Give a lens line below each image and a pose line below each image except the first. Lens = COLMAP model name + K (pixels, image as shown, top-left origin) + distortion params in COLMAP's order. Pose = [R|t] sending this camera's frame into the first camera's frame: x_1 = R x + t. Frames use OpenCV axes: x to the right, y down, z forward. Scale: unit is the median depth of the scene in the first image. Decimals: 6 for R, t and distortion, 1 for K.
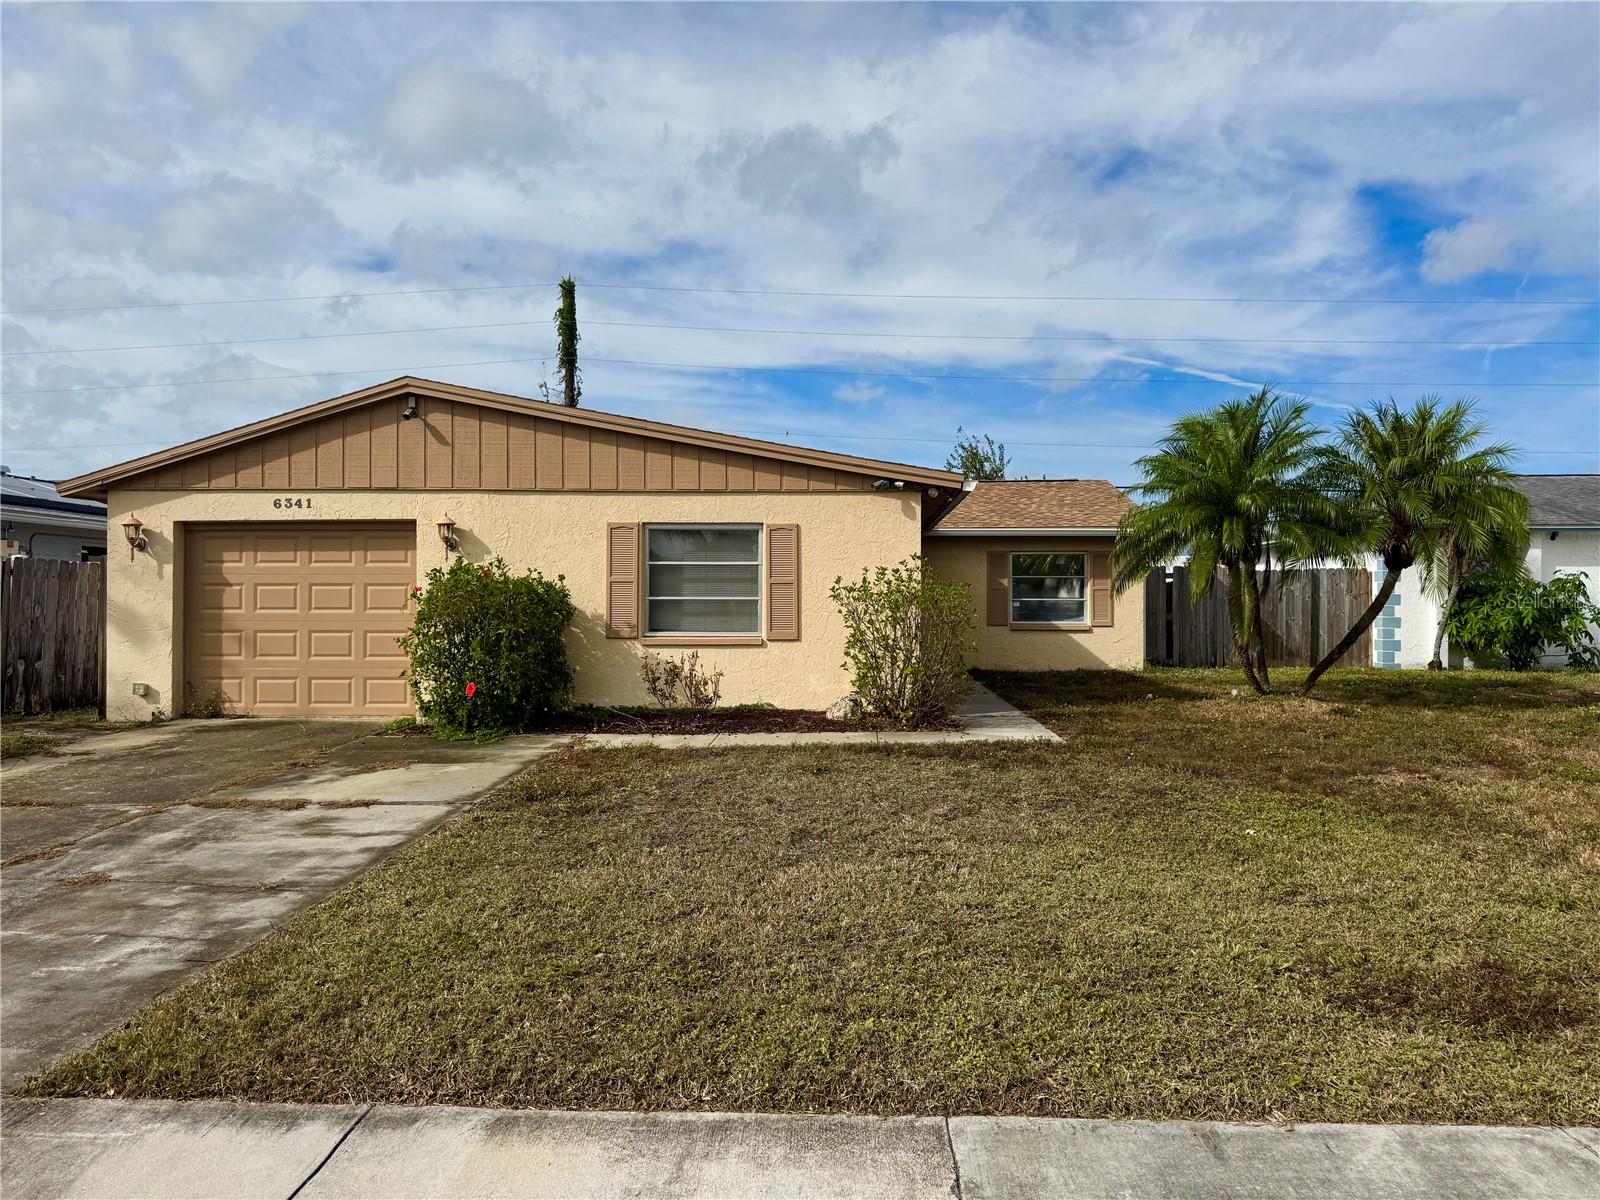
lens RADIAL K [[1138.5, 0, 798.9], [0, 1138.5, 618.2], [0, 0, 1]] dist [0.040279, -0.022304]
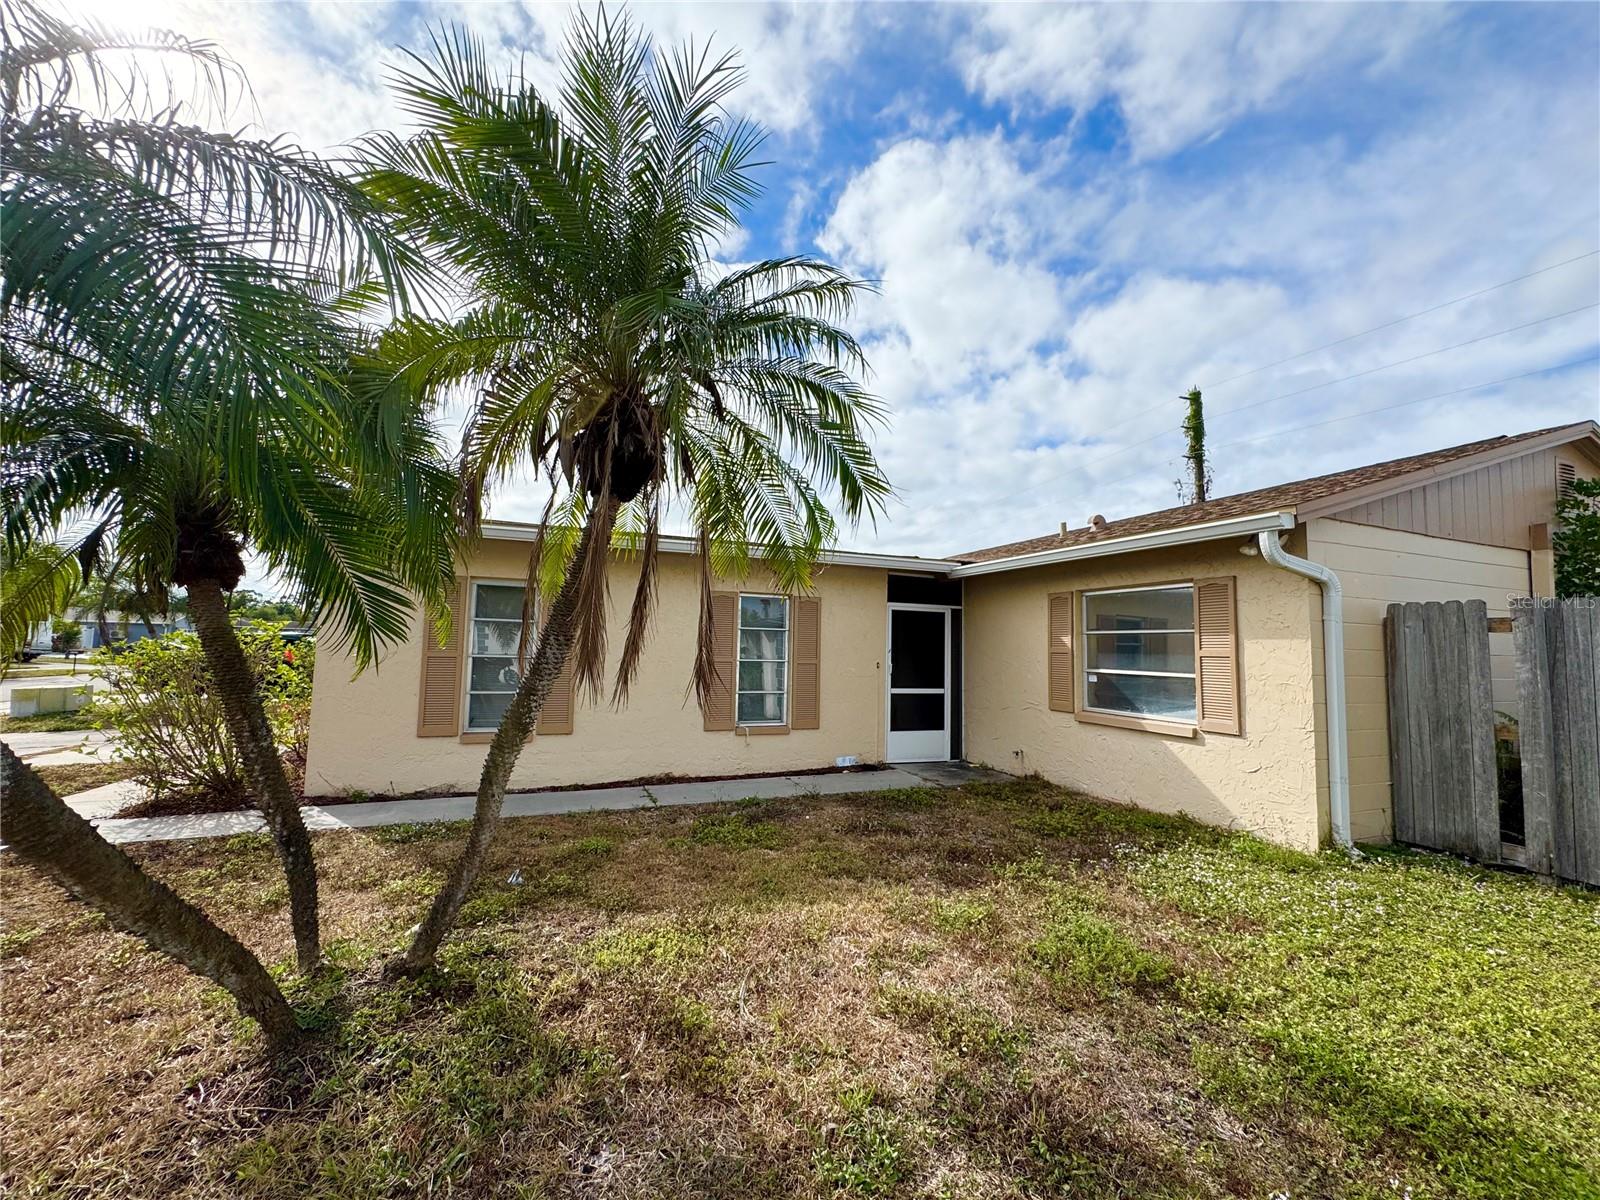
lens RADIAL K [[655.3, 0, 802.1], [0, 655.3, 593.6], [0, 0, 1]] dist [-0.001145, -0.000465]
pose [[0.361576, -0.071600, -0.929589, 0.688051], [-0.038262, 0.995067, -0.091526, -0.029229], [0.931557, 0.068662, 0.357053, 1.094887]]
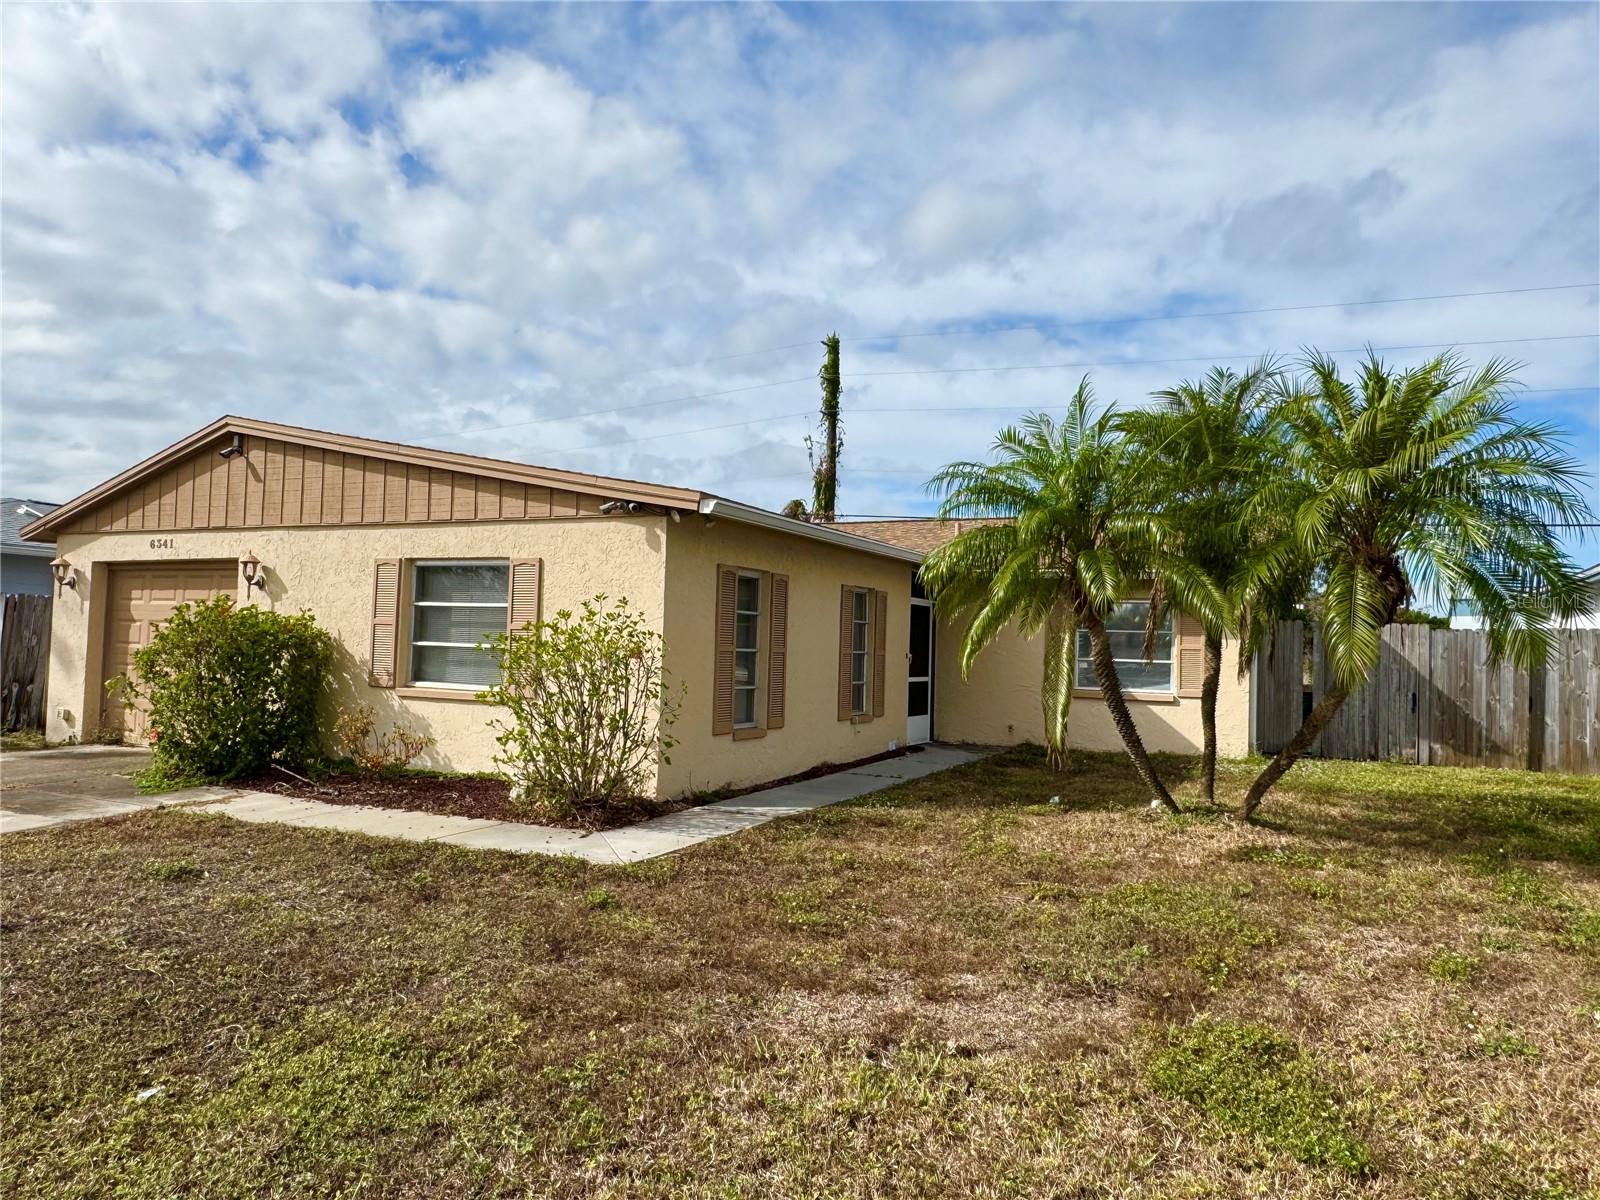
lens RADIAL K [[1073.4, 0, 805.2], [0, 1073.4, 590.2], [0, 0, 1]] dist [-0.021354, 0.001332]
pose [[0.907794, 0.003591, -0.419400, 0.492539], [-0.033301, 0.997424, -0.063540, -0.015431], [0.418091, 0.071647, 0.905575, 0.360185]]
